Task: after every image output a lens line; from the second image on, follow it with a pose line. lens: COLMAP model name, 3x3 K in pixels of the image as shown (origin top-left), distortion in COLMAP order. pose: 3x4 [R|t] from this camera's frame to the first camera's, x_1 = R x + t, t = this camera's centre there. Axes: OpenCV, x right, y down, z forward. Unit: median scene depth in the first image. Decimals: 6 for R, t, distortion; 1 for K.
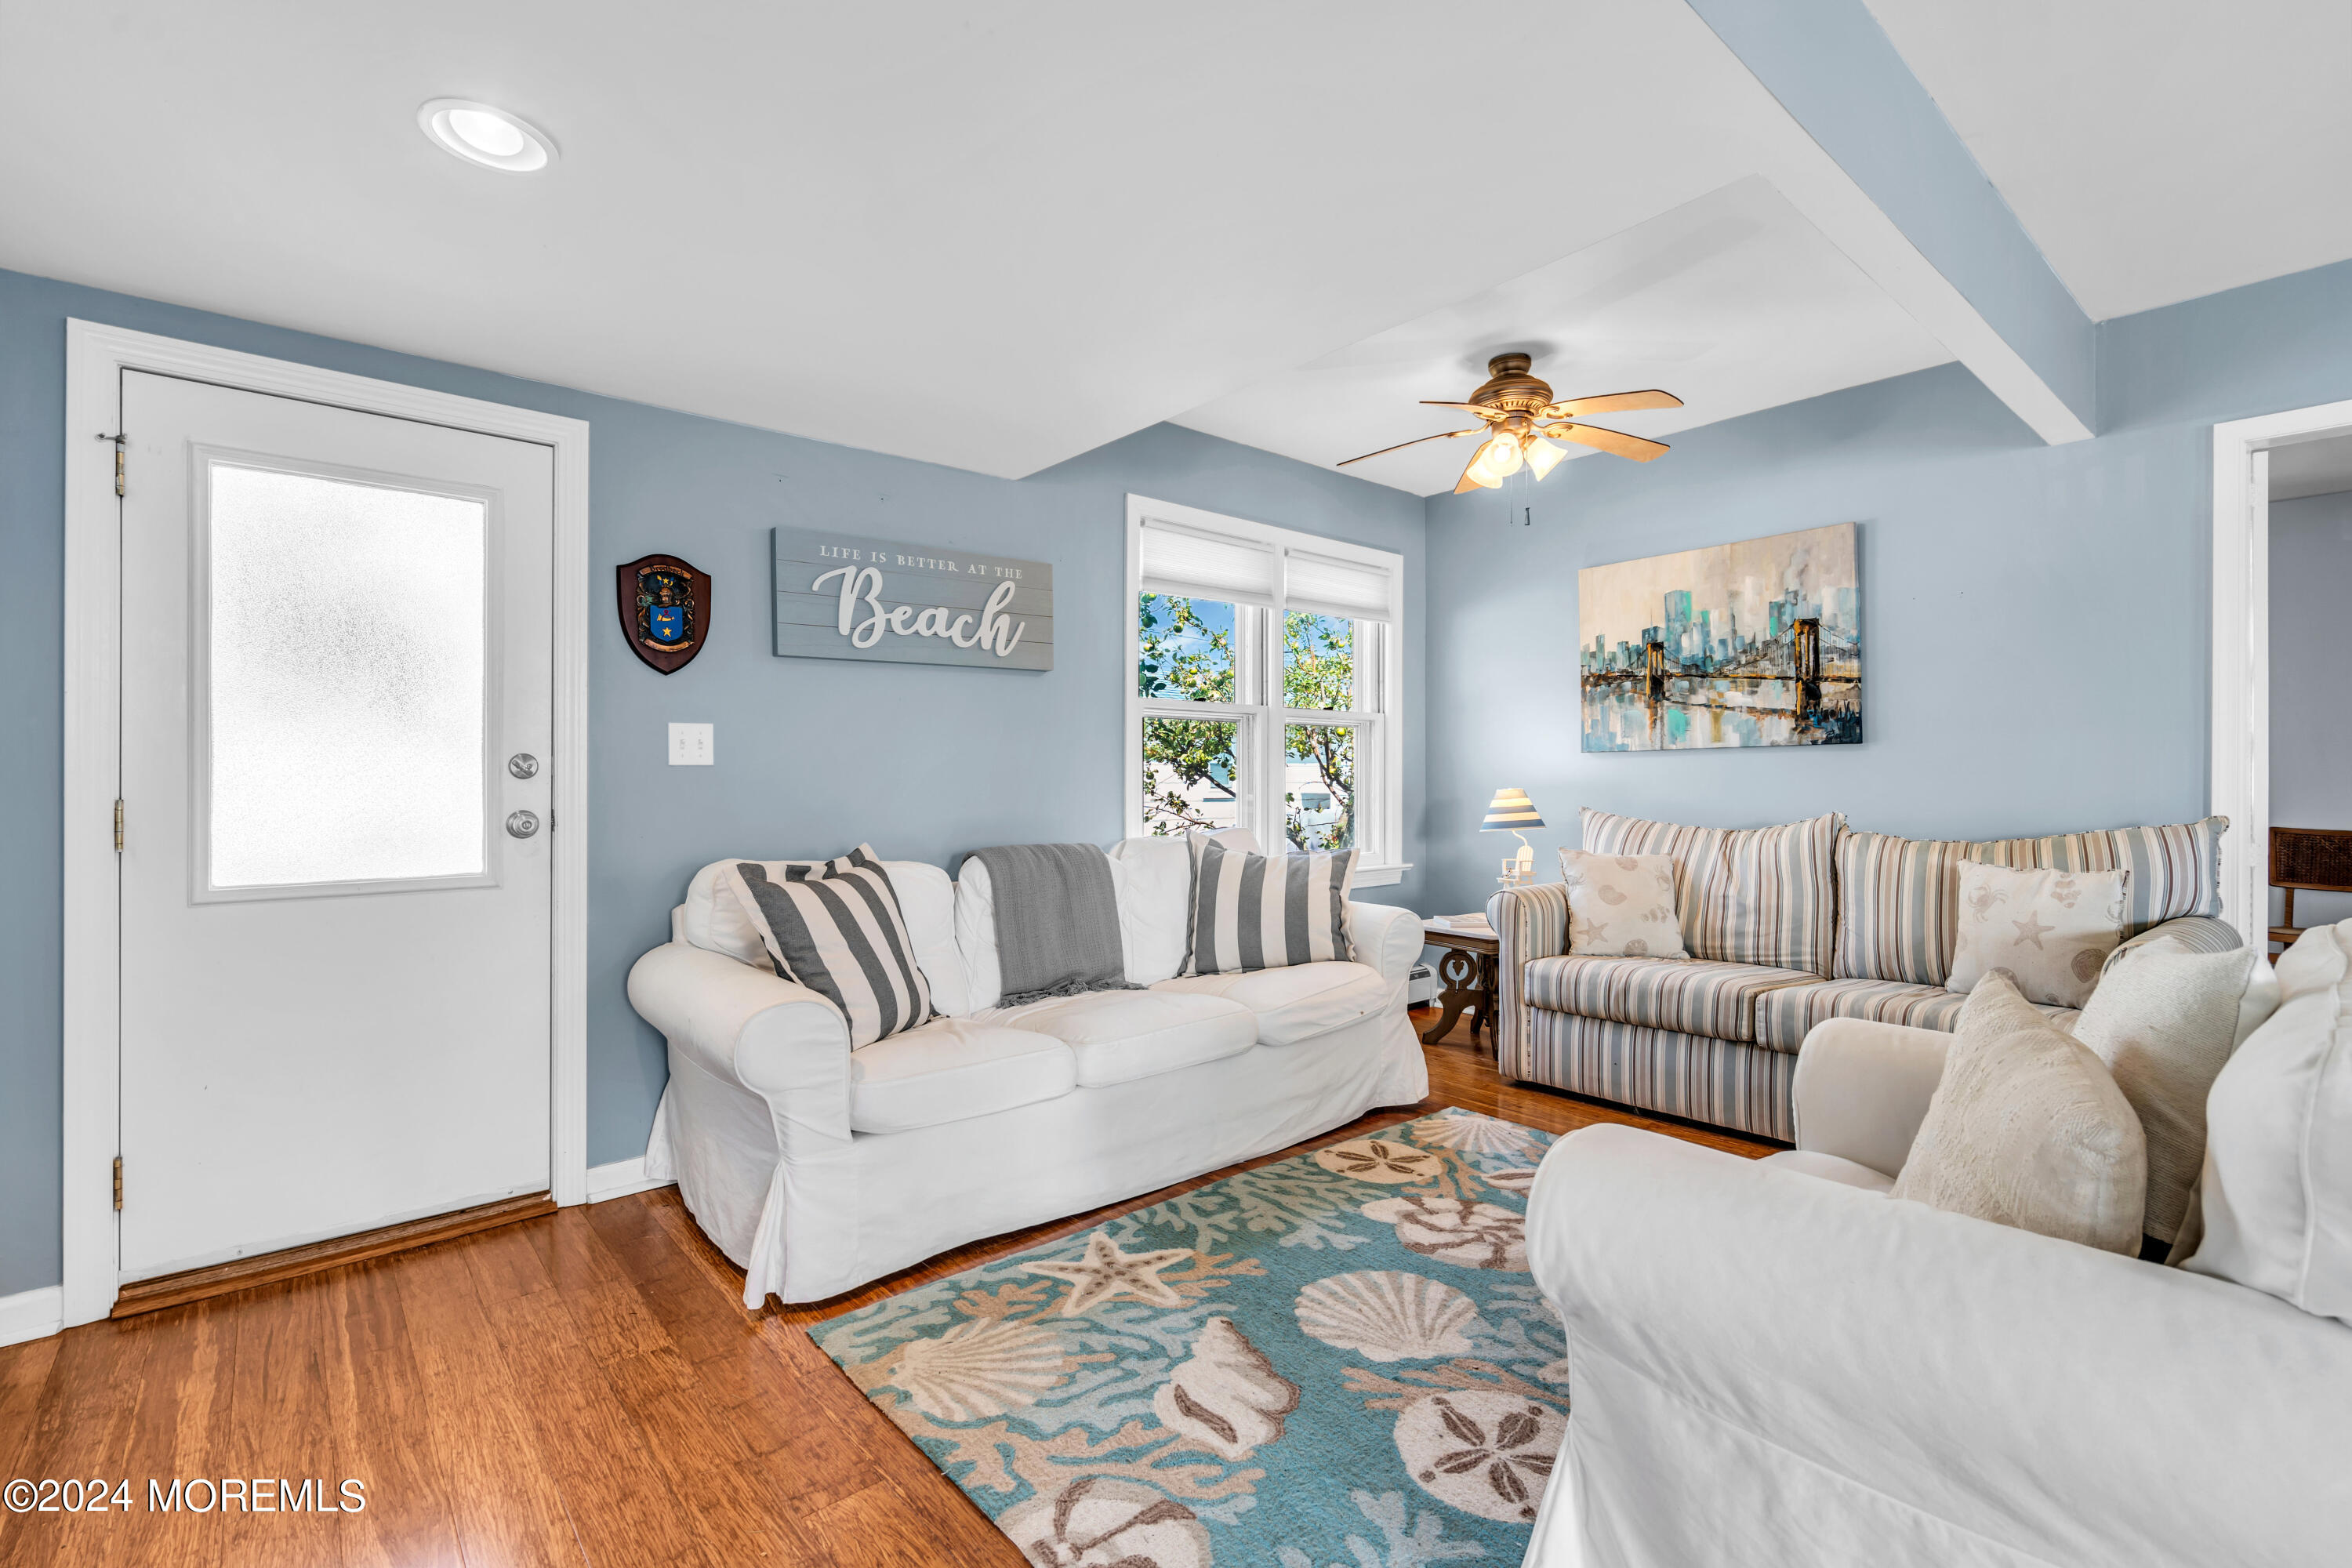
lens RADIAL K [[1060.2, 0, 1176.0], [0, 1060.2, 784.0], [0, 0, 1]] dist [-0.001453, 0.000375]
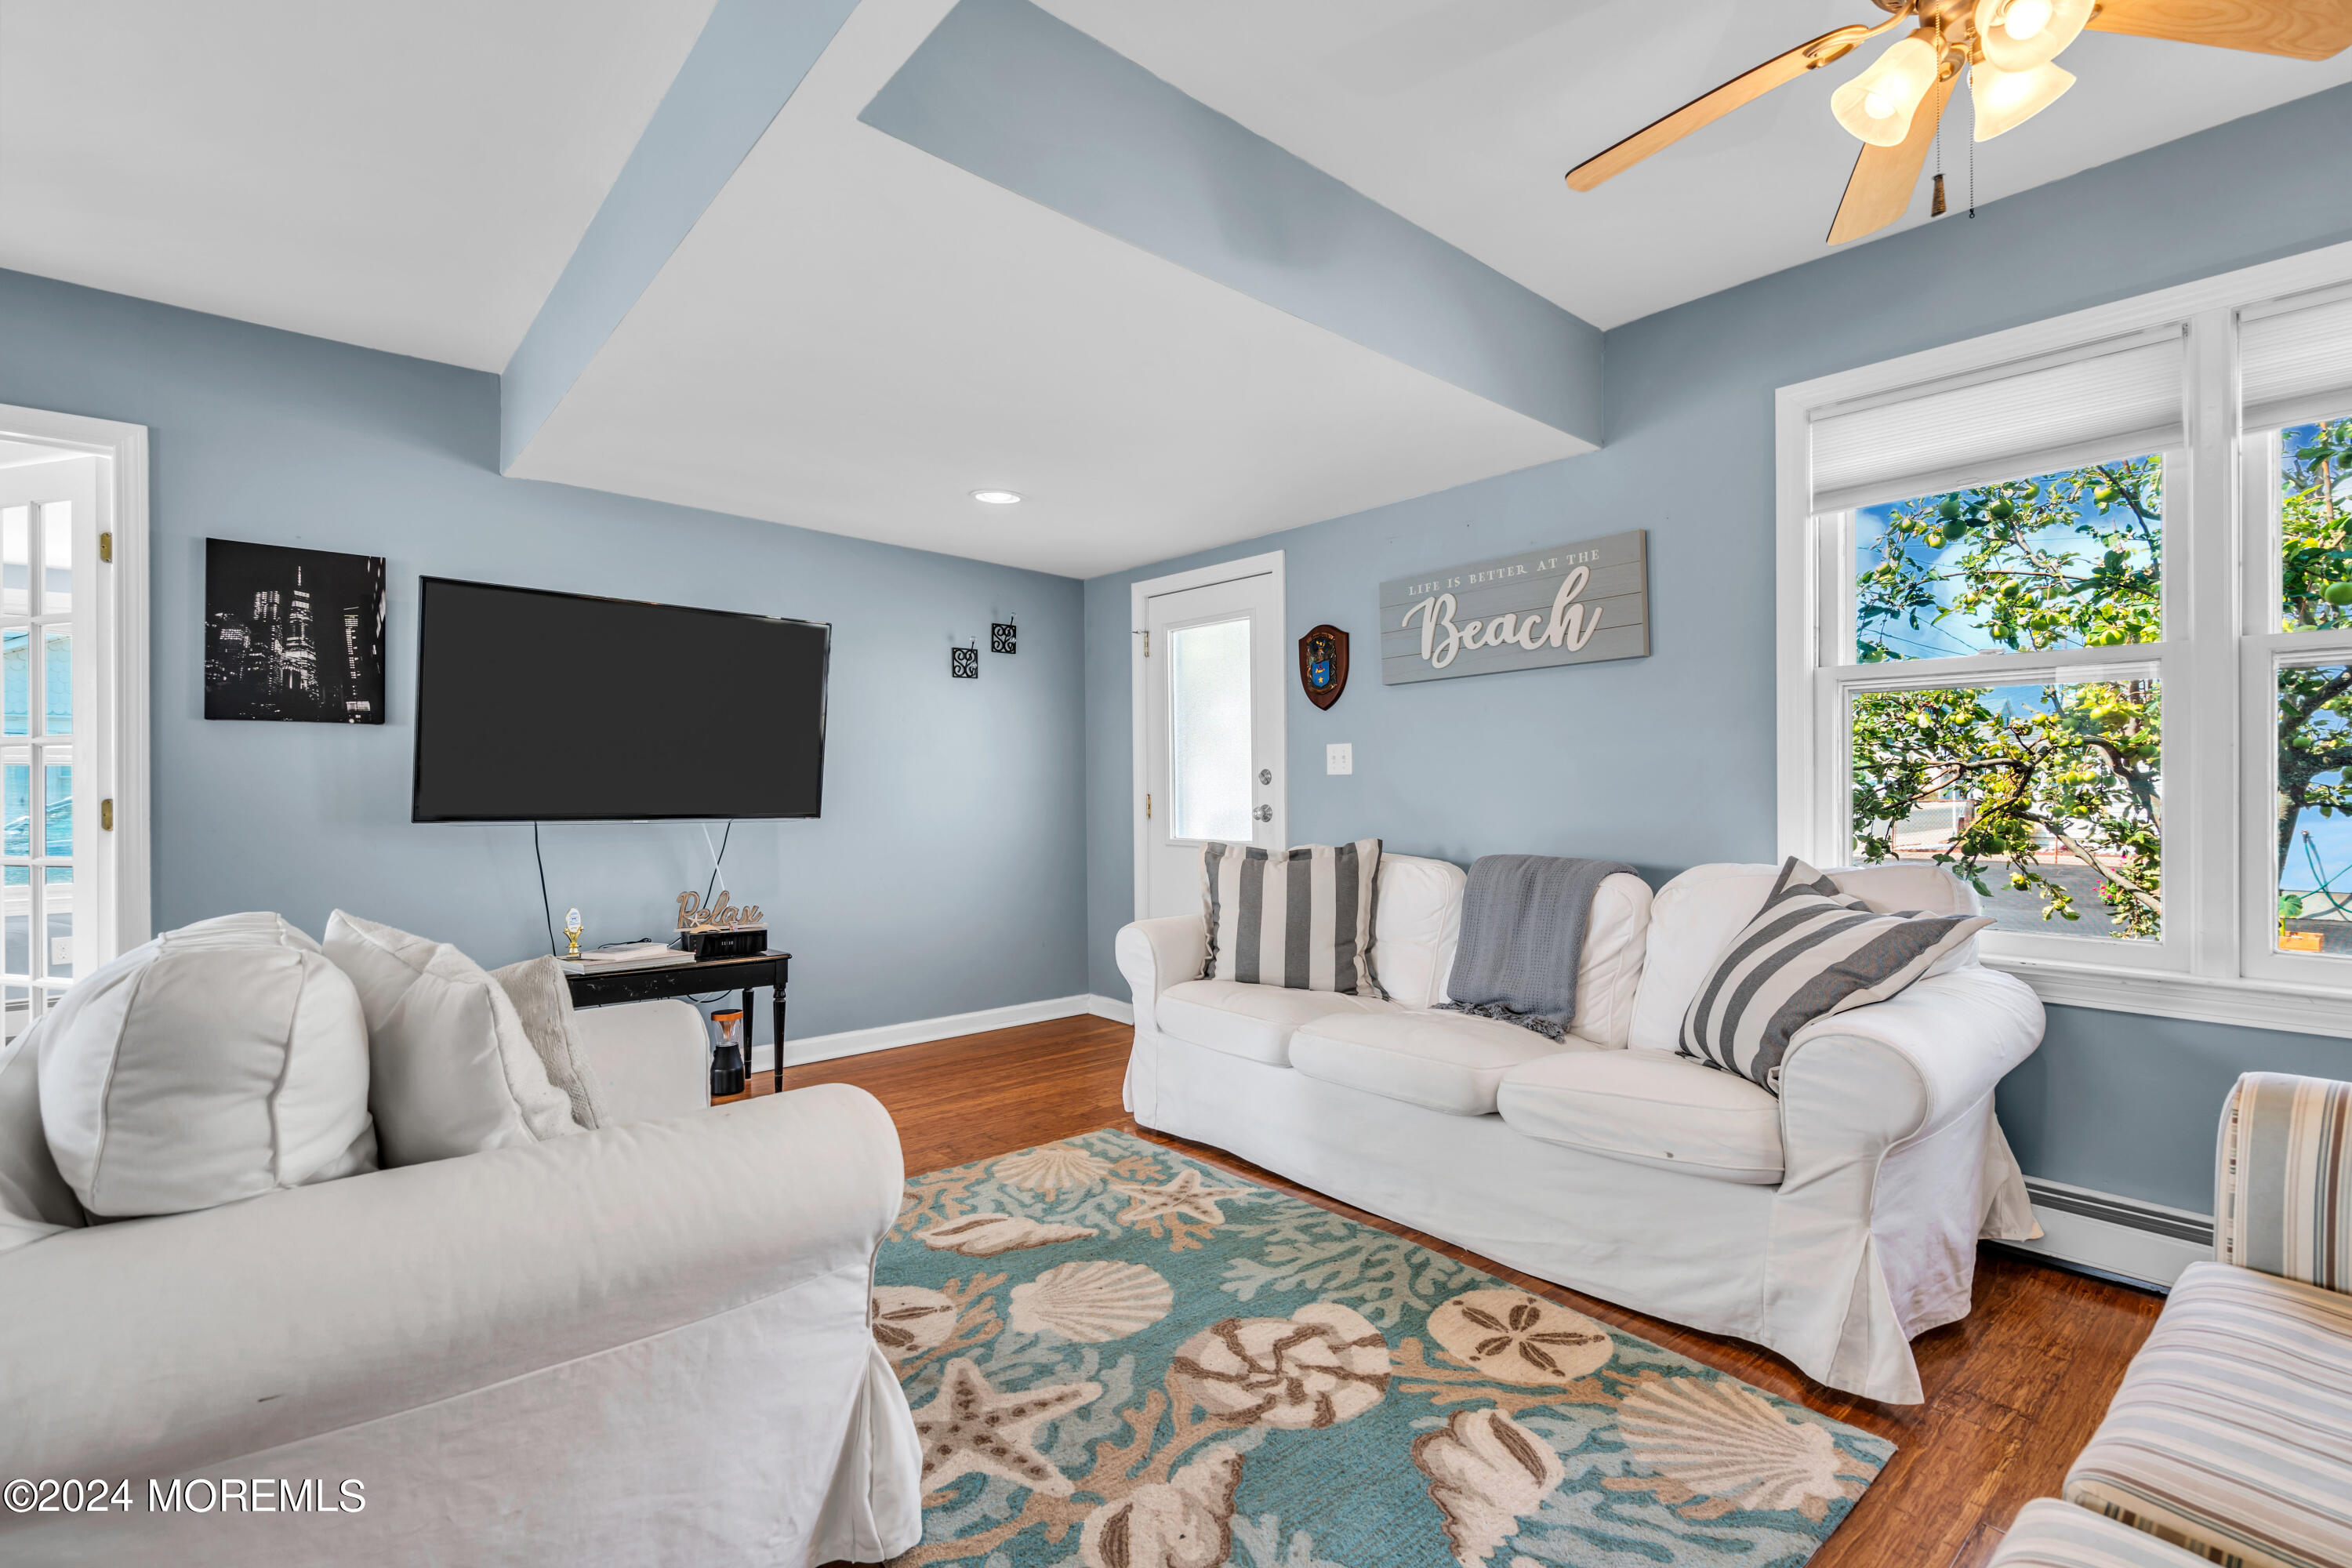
lens RADIAL K [[1060.2, 0, 1176.0], [0, 1060.2, 784.0], [0, 0, 1]] dist [-0.001453, 0.000375]
pose [[0.002913, 0.001924, -0.999994, 0.966851], [-0.002483, 0.999995, 0.001917, -0.007992], [0.999993, 0.002477, 0.002918, 0.840782]]
